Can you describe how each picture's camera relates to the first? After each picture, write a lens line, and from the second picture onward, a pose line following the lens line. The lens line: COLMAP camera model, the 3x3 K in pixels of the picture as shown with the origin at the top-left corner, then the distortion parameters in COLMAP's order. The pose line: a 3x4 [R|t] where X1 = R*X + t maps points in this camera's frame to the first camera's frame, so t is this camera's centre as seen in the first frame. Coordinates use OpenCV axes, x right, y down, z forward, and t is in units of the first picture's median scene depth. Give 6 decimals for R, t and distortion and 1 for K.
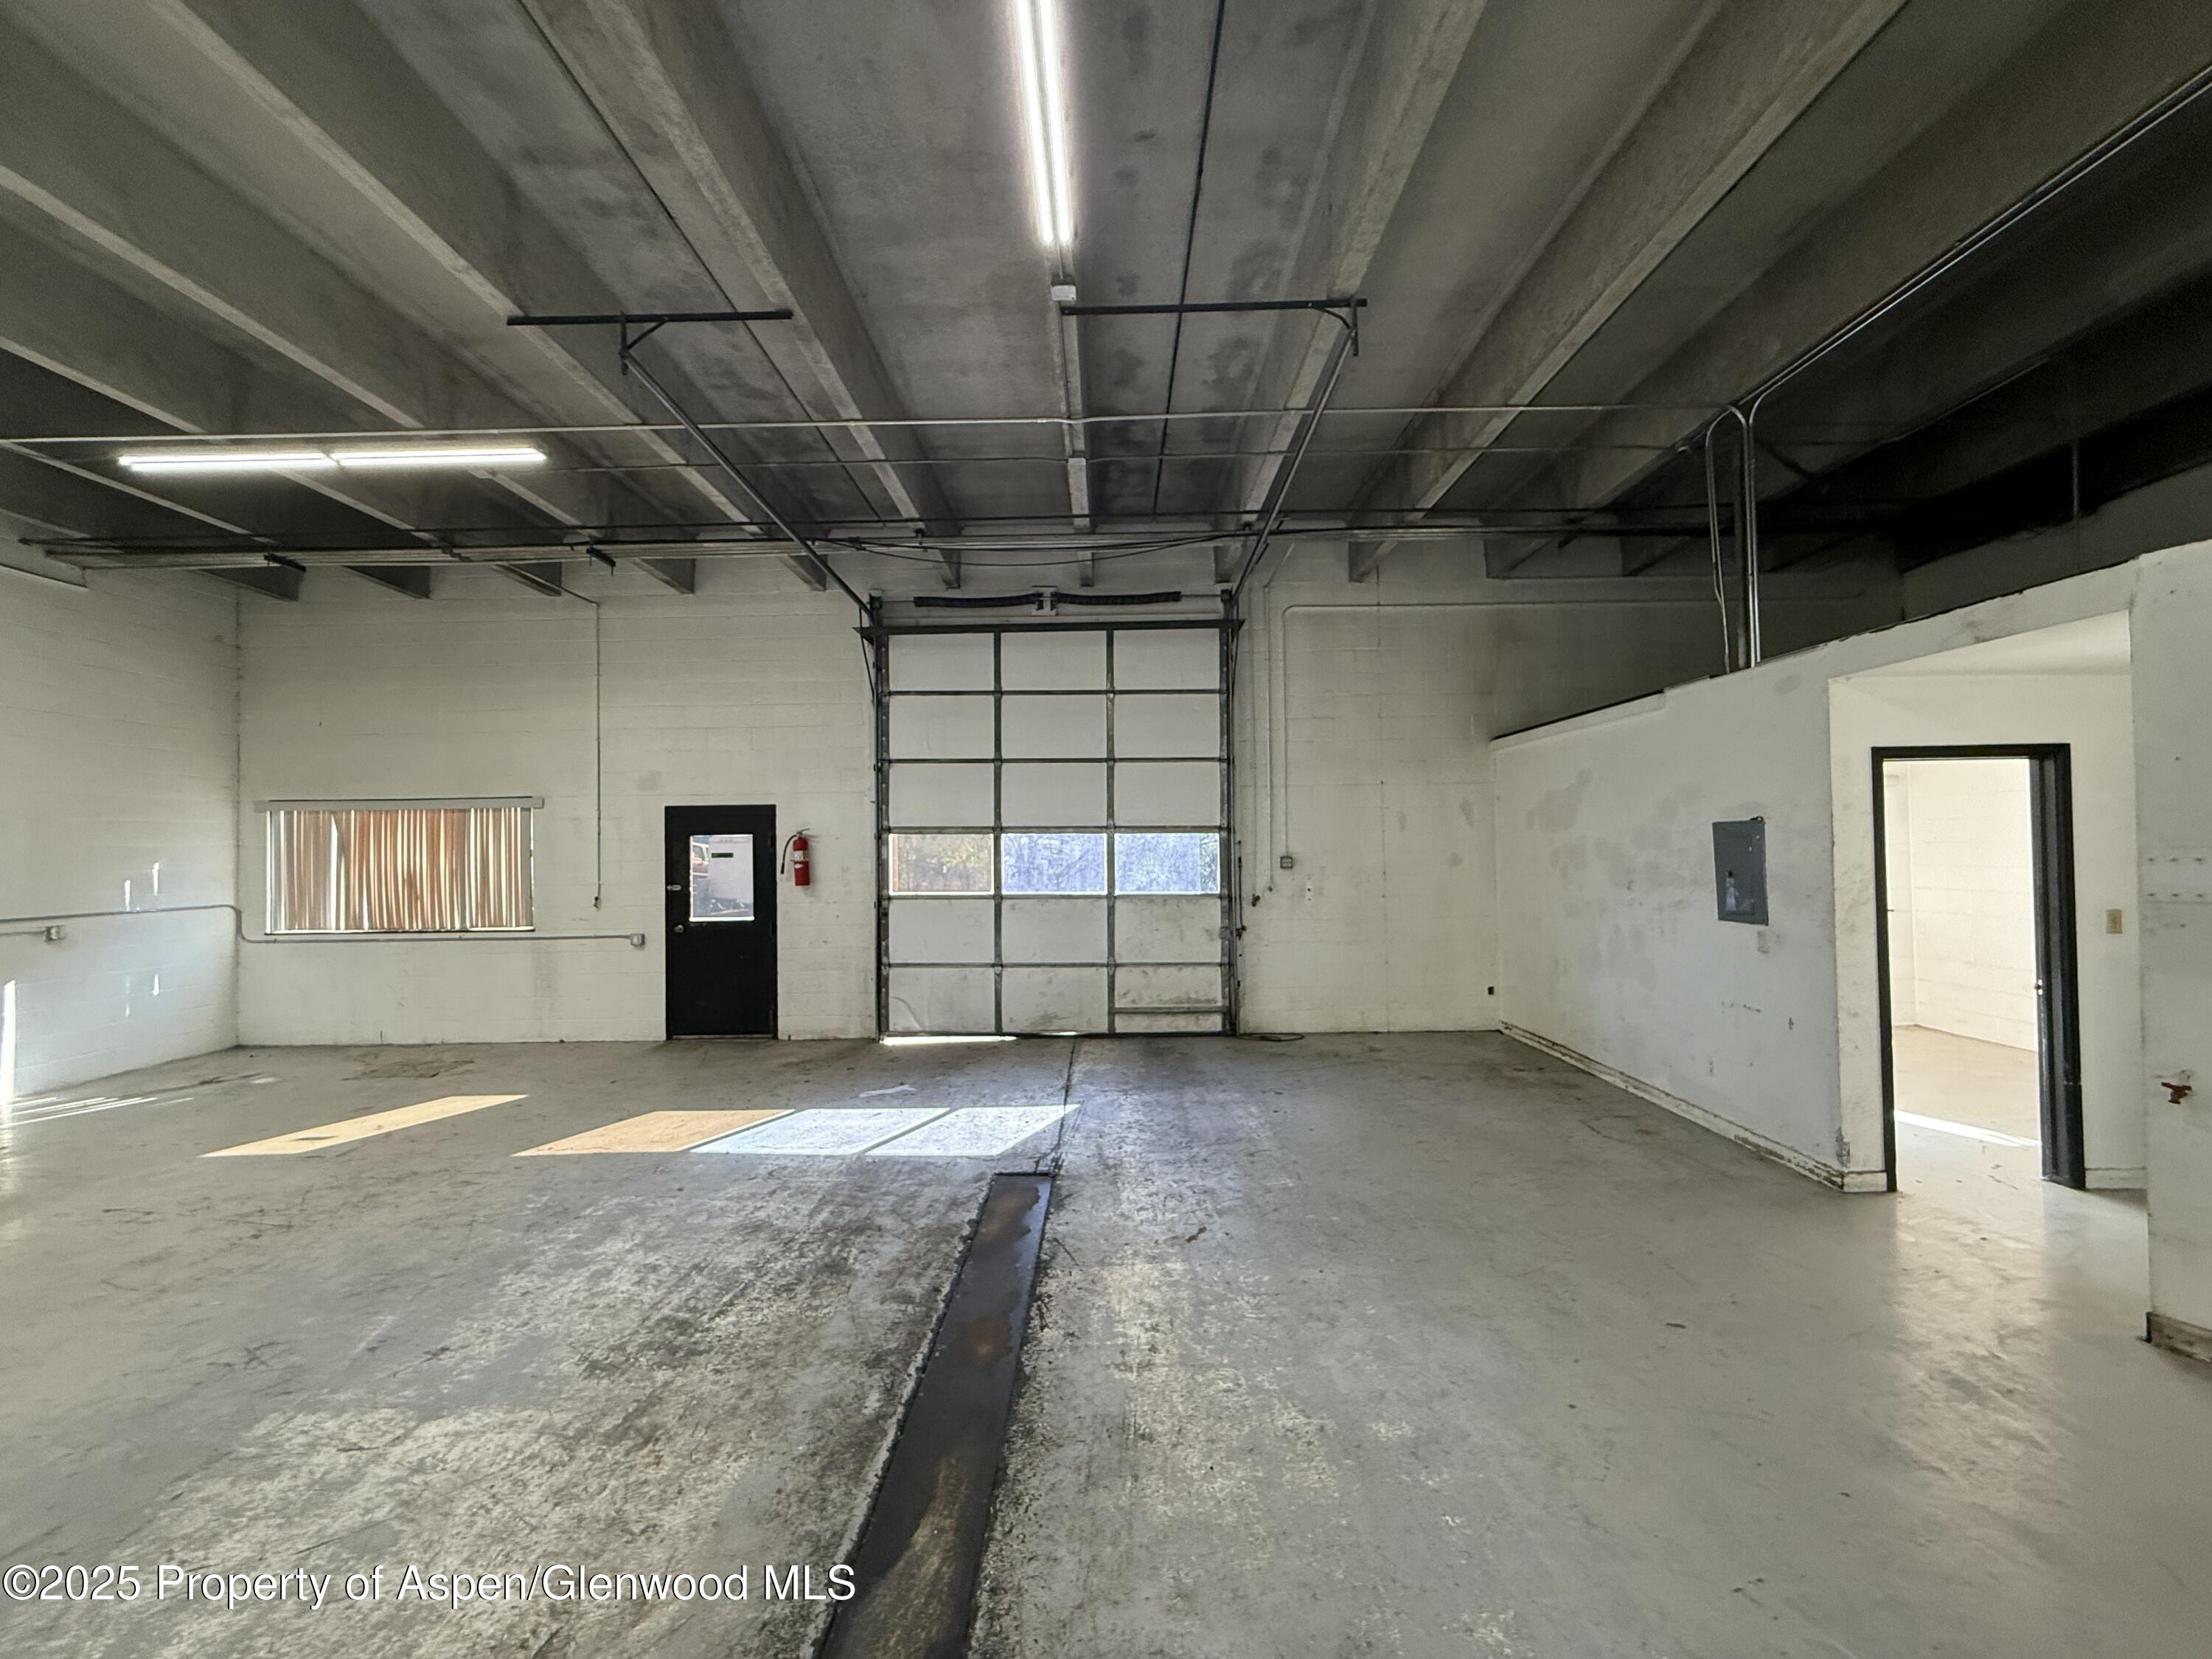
lens RADIAL K [[870.4, 0, 1106.0], [0, 870.4, 829.5], [0, 0, 1]] dist [0.000377, 0.000049]
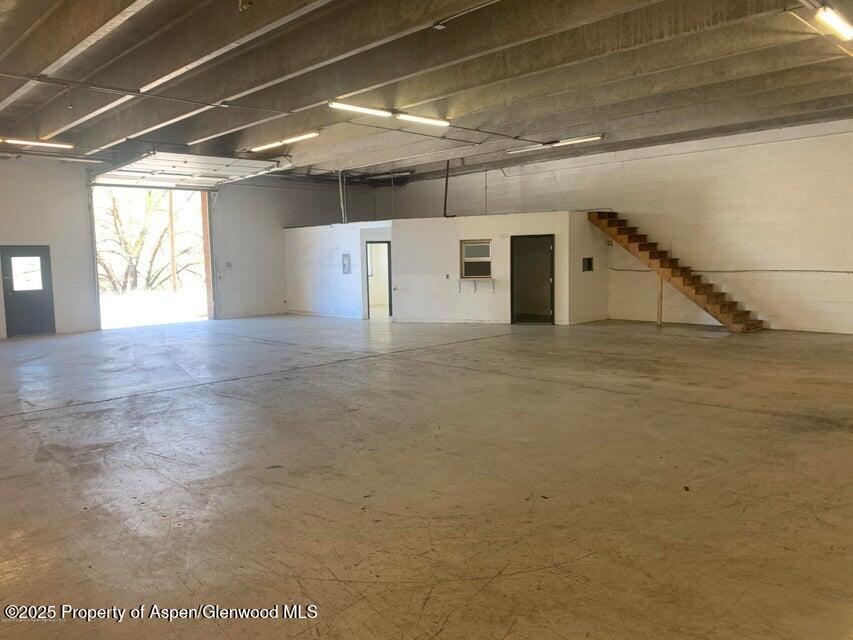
lens RADIAL K [[650.3, 0, 426.5], [0, 650.3, 320.0], [0, 0, 1]] dist [0.005418, 0.000930]
pose [[0.716739, -0.068488, 0.693970, -0.998746], [-0.004324, 0.994710, 0.102634, -0.010258], [-0.697328, -0.076563, 0.712651, -1.288159]]
